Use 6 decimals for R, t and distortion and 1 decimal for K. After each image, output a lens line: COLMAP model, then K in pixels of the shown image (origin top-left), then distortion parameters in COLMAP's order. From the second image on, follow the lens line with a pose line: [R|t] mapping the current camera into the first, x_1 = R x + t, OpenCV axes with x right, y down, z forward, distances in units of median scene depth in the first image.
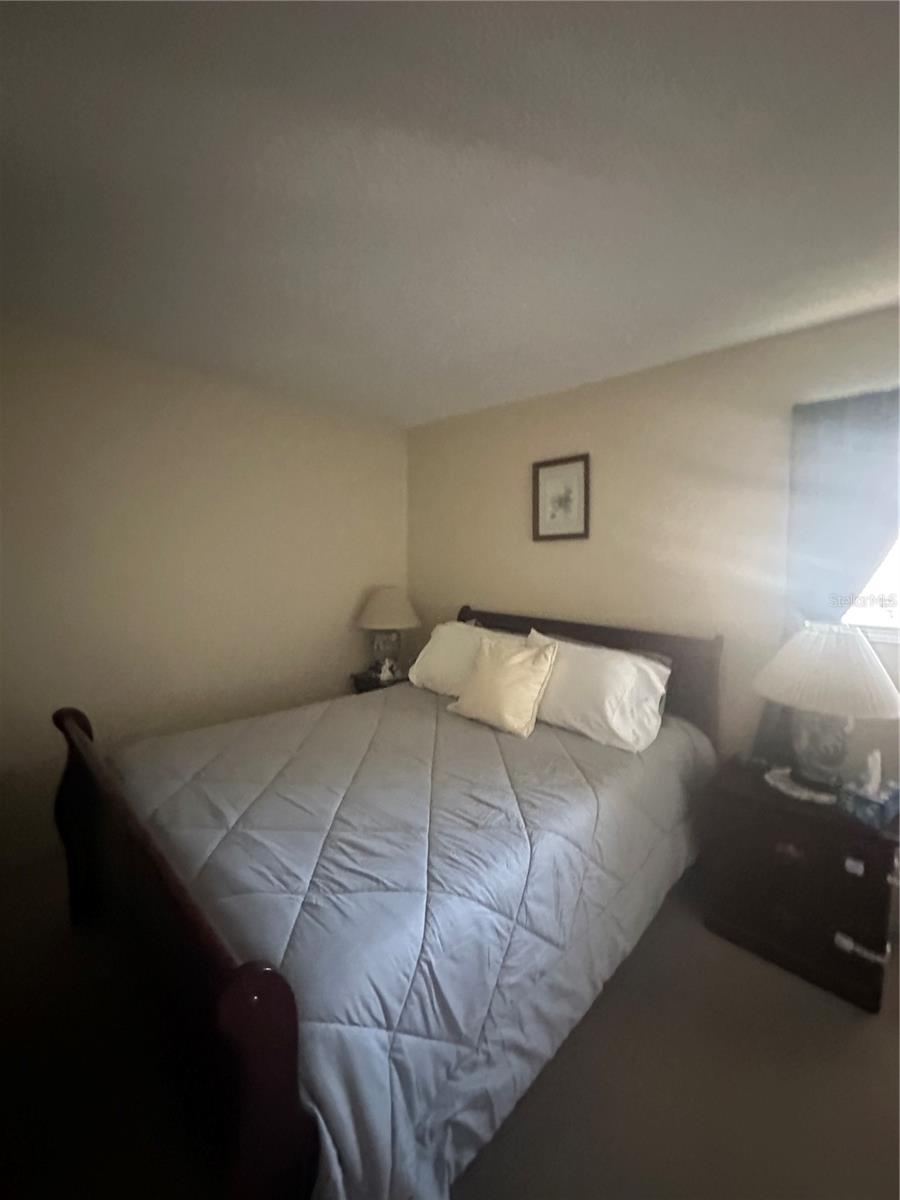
lens RADIAL K [[475.7, 0, 450.0], [0, 475.7, 600.0], [0, 0, 1]] dist [-0.004346, 0.000086]
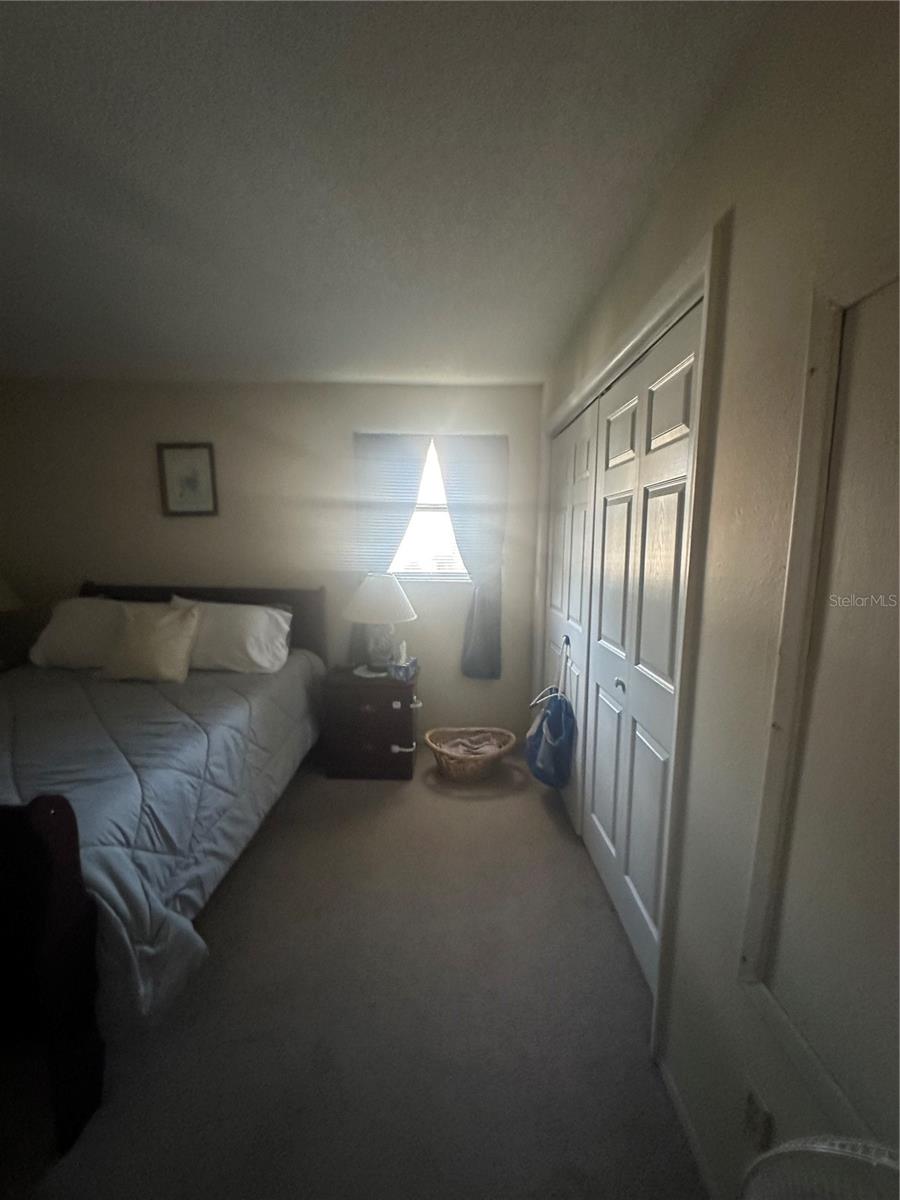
lens RADIAL K [[475.7, 0, 450.0], [0, 475.7, 600.0], [0, 0, 1]] dist [-0.004346, 0.000086]
pose [[0.725698, -0.088097, 0.682350, -0.204089], [0.053316, 0.995987, 0.071887, 0.043414], [-0.685945, -0.015788, 0.727483, -0.458158]]
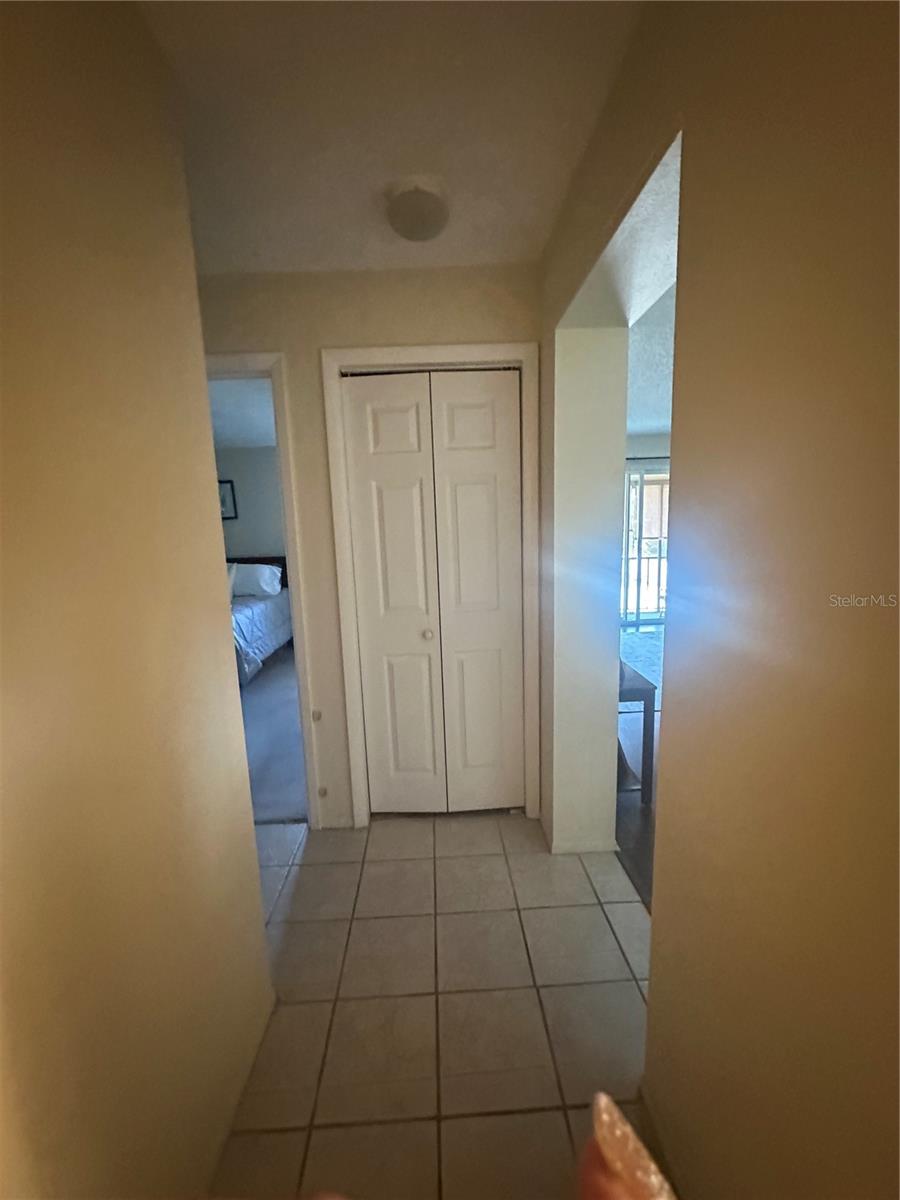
lens RADIAL K [[475.7, 0, 450.0], [0, 475.7, 600.0], [0, 0, 1]] dist [-0.004346, 0.000086]
pose [[0.696827, -0.141054, 0.703233, -1.087629], [0.105253, 0.989967, 0.094273, 0.237665], [-0.709475, 0.008325, 0.704682, -2.163804]]
